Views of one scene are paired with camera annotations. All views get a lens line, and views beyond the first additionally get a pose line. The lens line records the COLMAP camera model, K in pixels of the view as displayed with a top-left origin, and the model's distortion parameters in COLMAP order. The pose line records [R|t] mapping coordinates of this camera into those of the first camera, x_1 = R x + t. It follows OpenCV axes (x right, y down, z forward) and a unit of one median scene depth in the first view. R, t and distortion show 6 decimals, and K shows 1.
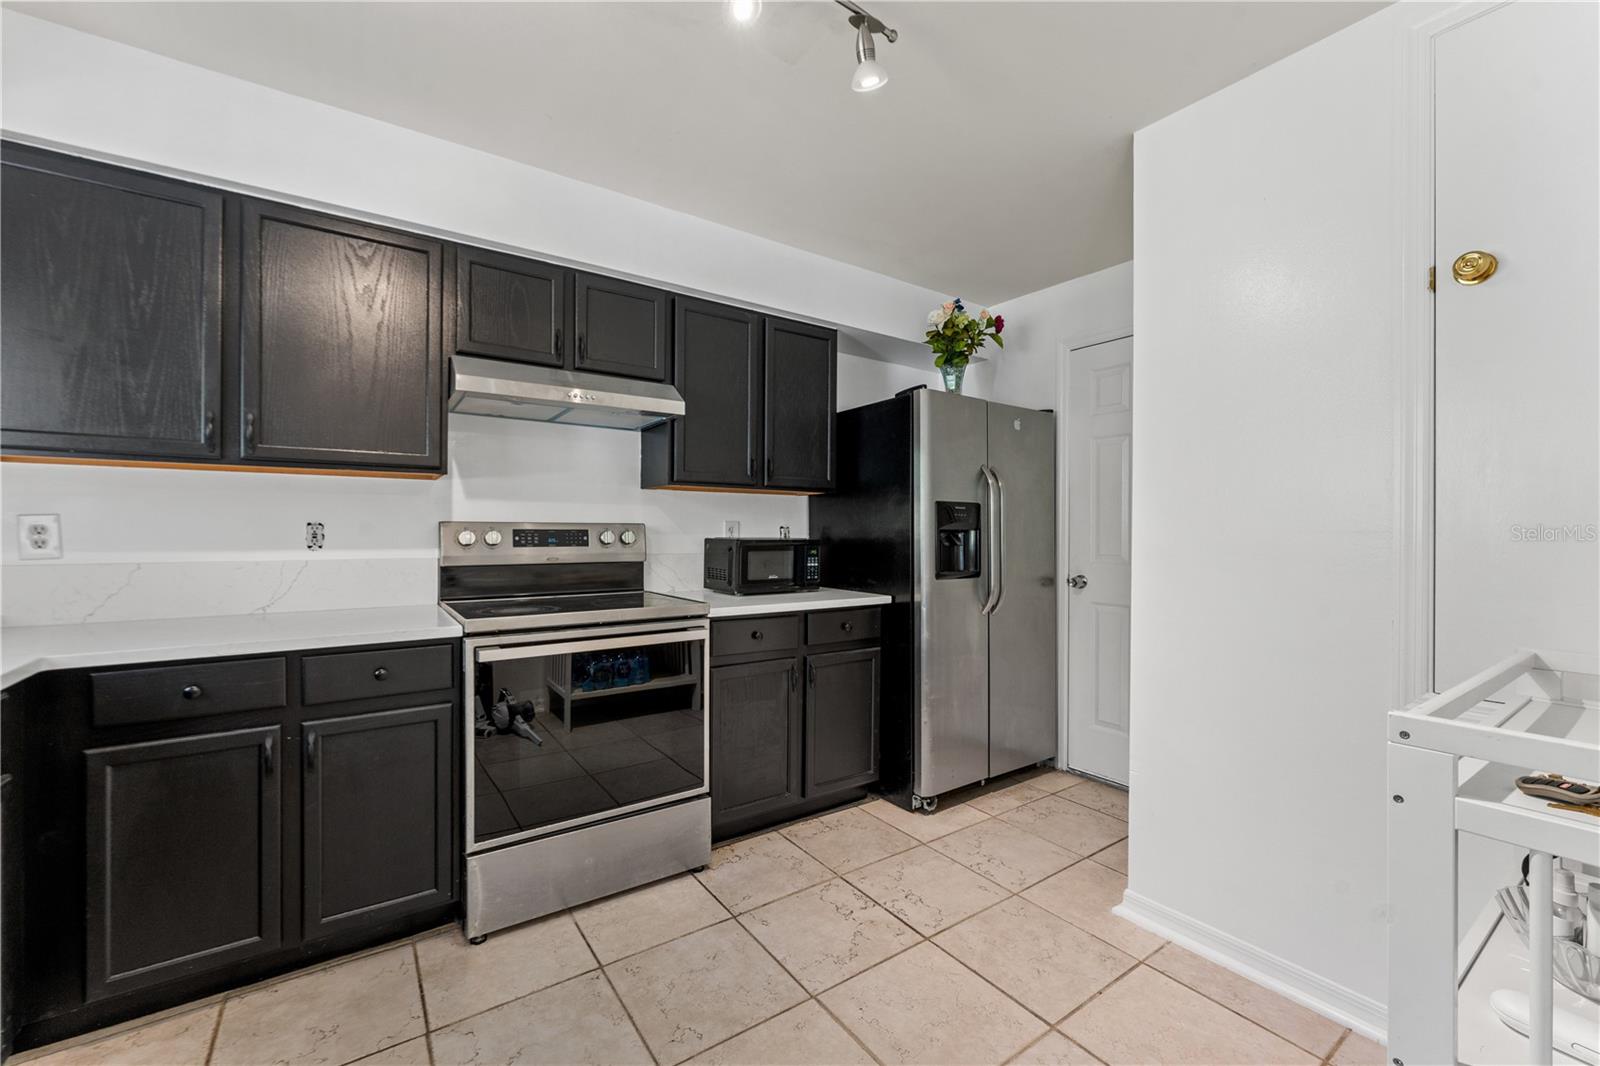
lens RADIAL K [[645.6, 0, 798.1], [0, 645.6, 532.4], [0, 0, 1]] dist [-0.006416, 0.001095]
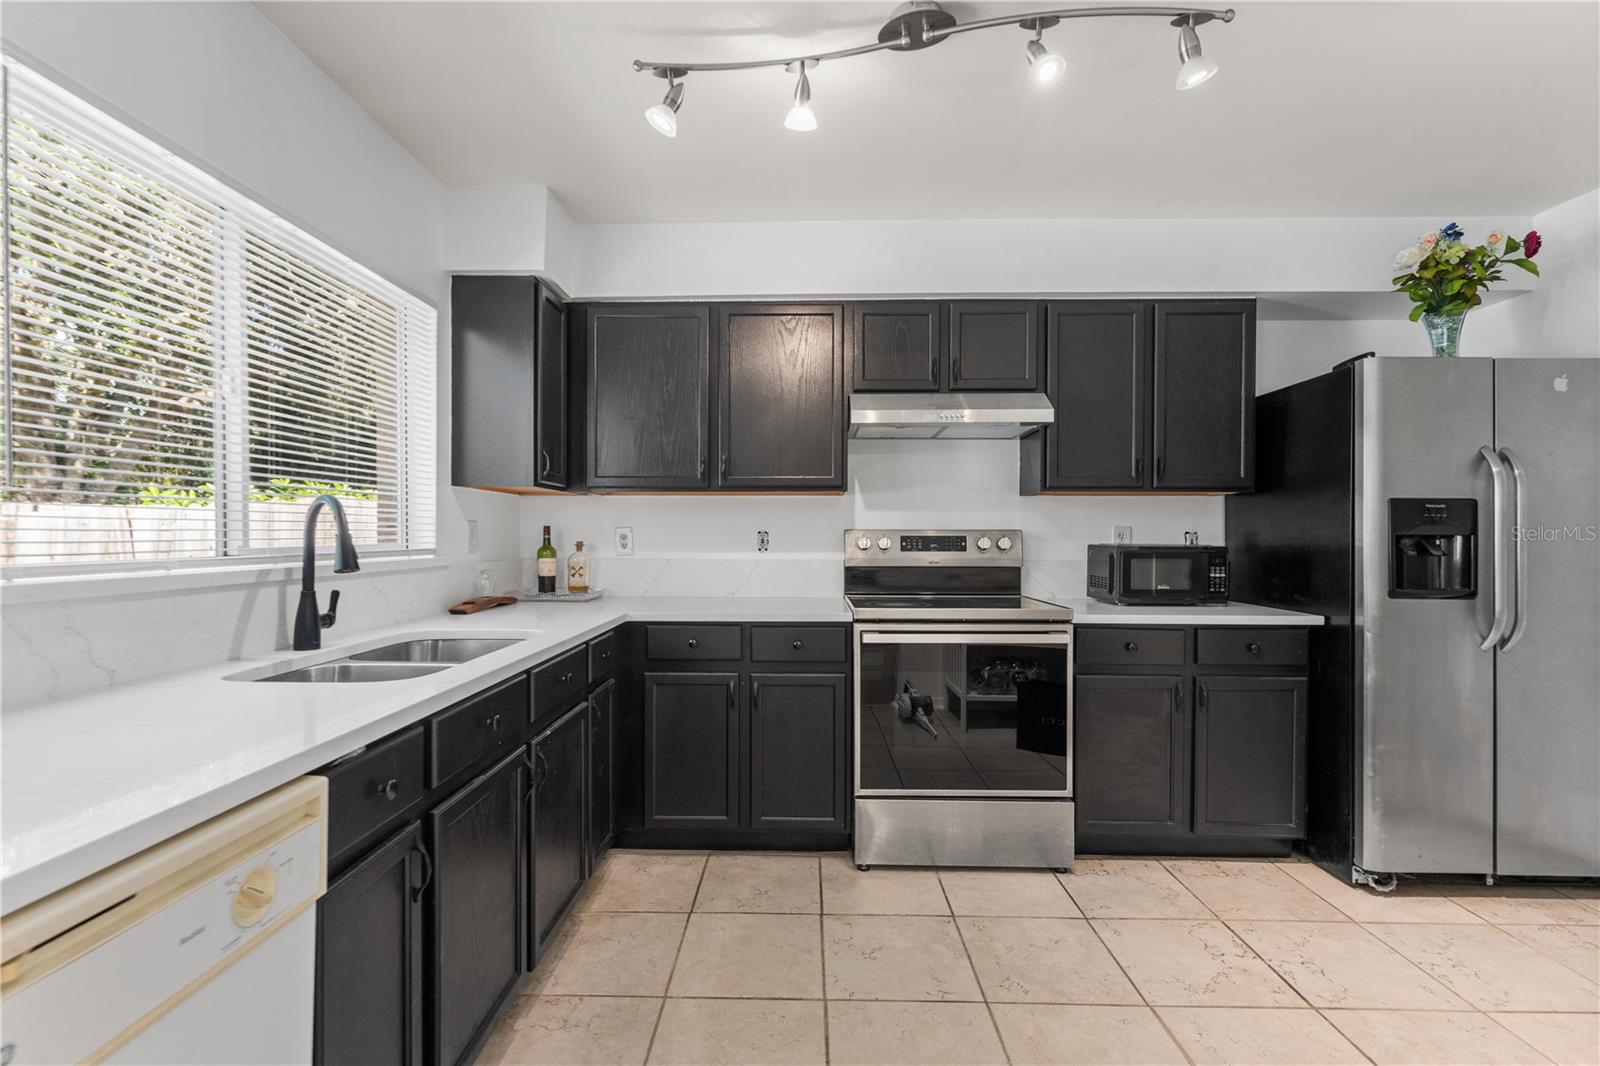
lens RADIAL K [[716.1, 0, 792.4], [0, 716.1, 541.1], [0, 0, 1]] dist [-0.000555, 0.000321]
pose [[0.808251, 0.001704, -0.588835, 0.157404], [0.000311, 0.999994, 0.003321, 0.000244], [0.588837, -0.002867, 0.808246, -0.148724]]
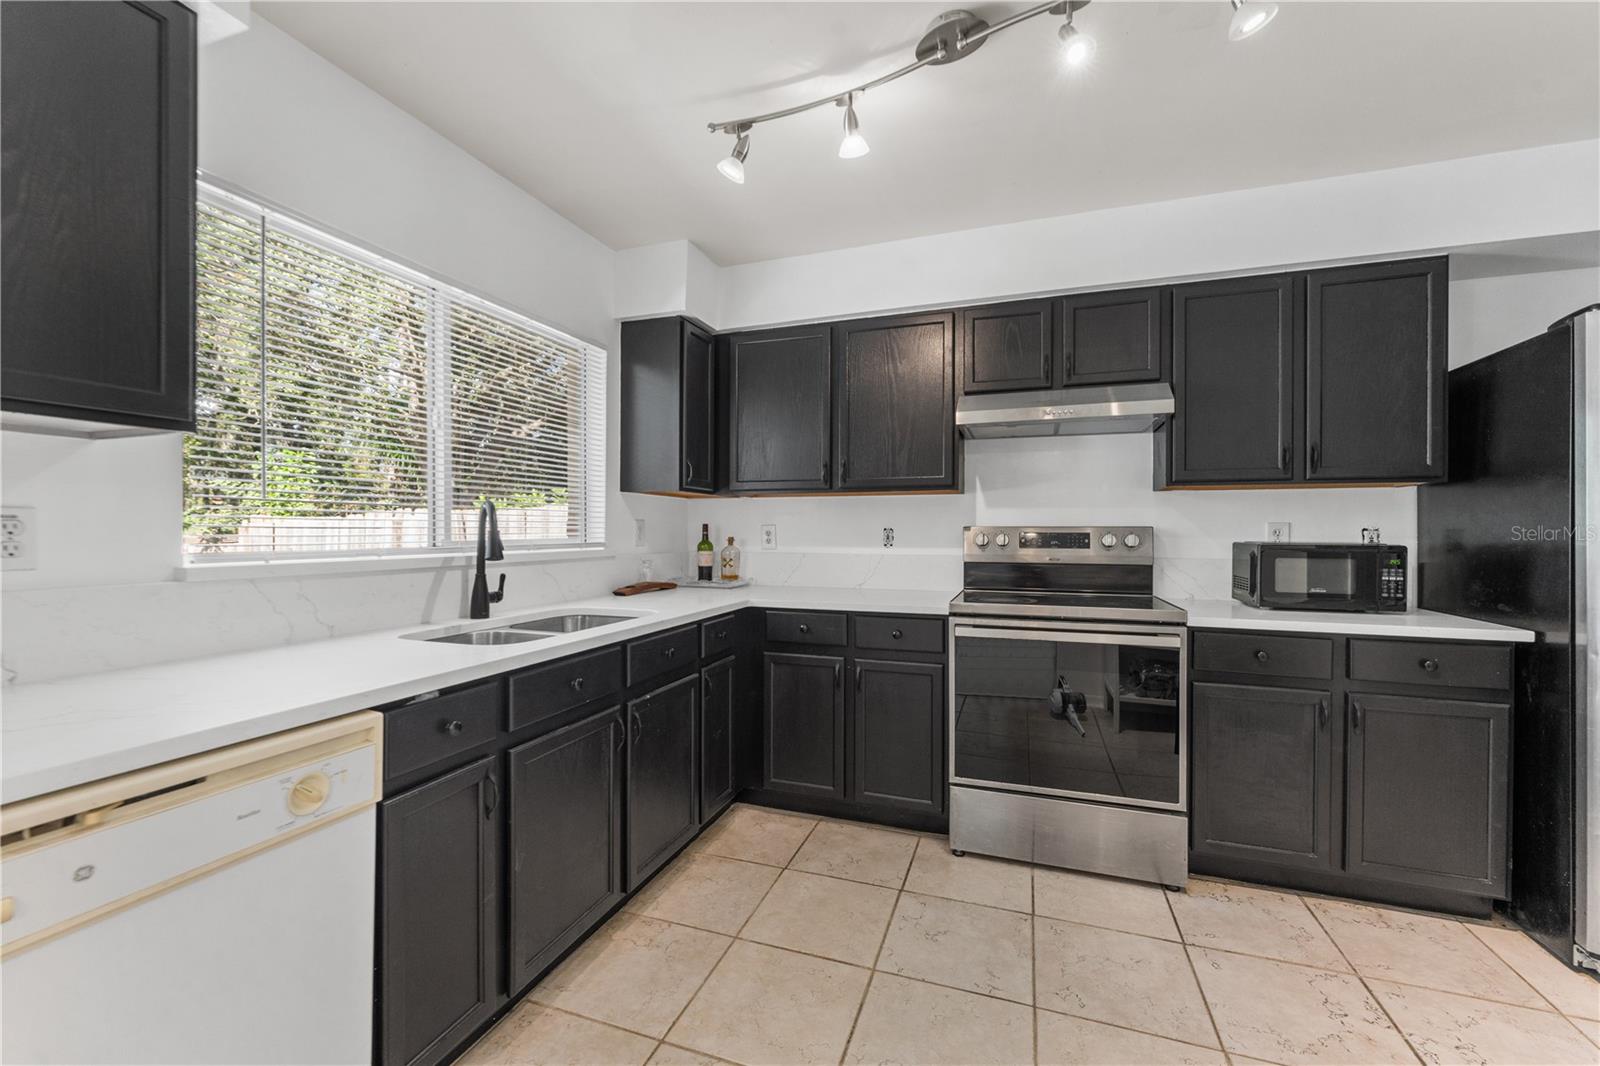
lens RADIAL K [[645.6, 0, 798.1], [0, 645.6, 532.4], [0, 0, 1]] dist [-0.006416, 0.001095]
pose [[0.583378, -0.002024, -0.812198, 0.280517], [-0.002229, 0.999989, -0.004093, 0.000489], [0.812198, 0.004198, 0.583367, -0.007577]]
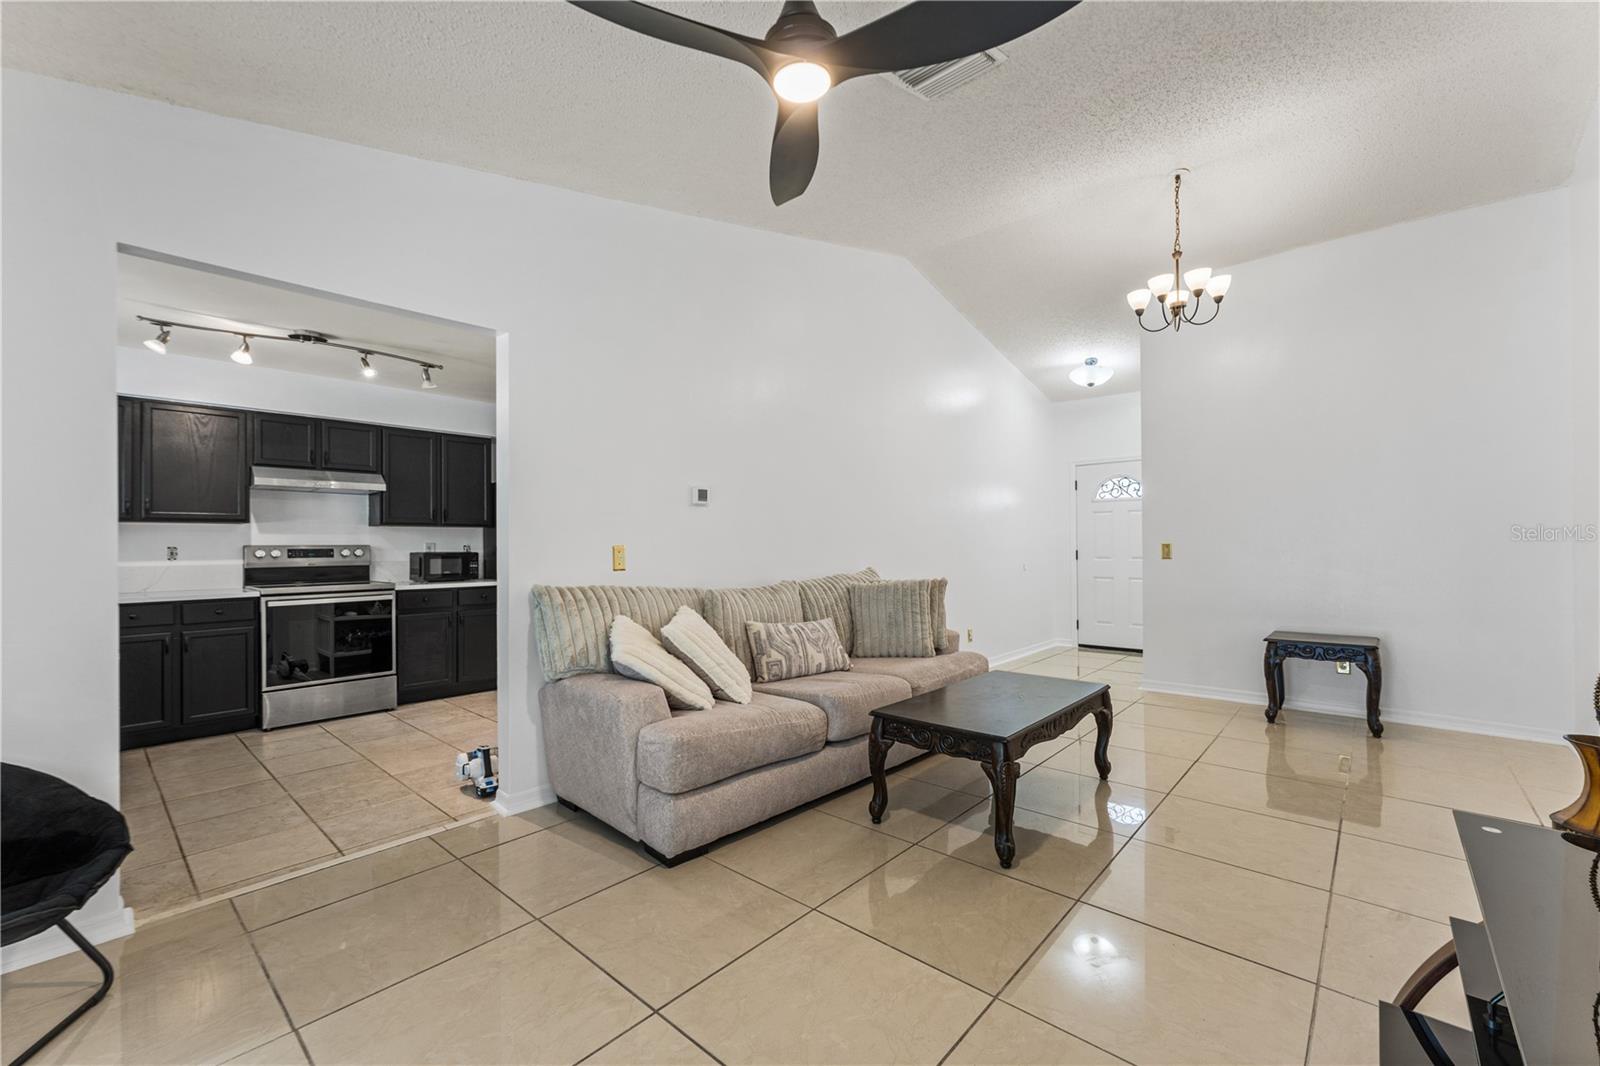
lens RADIAL K [[644.4, 0, 788.9], [0, 644.4, 542.4], [0, 0, 1]] dist [0.001376, -0.000203]
pose [[0.974630, -0.011645, 0.223519, 0.611297], [0.013726, 0.999876, -0.007758, 0.011151], [-0.223401, 0.010630, 0.974669, -1.262736]]
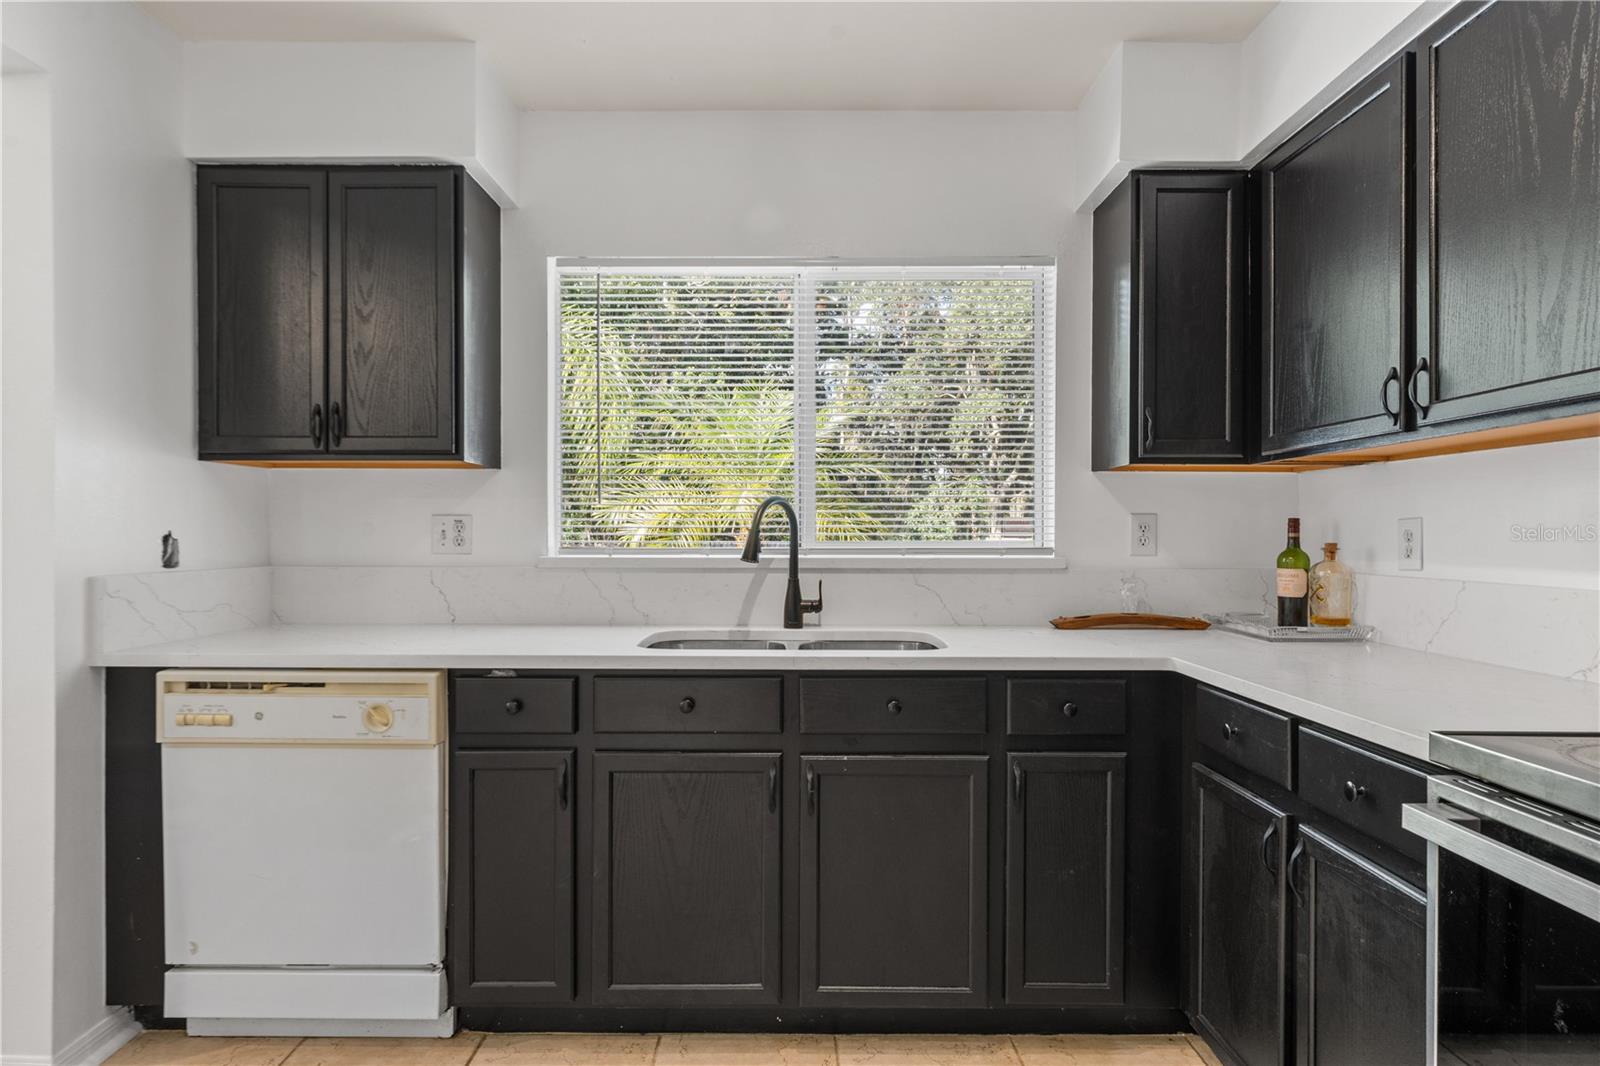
lens RADIAL K [[870.1, 0, 800.0], [0, 870.1, 533.0], [0, 0, 1]] dist [0.000771, 0.000070]
pose [[-0.567841, -0.006905, -0.823109, 0.182885], [-0.009325, 0.999955, -0.001956, 0.001094], [0.823085, 0.006565, -0.567880, 0.754871]]
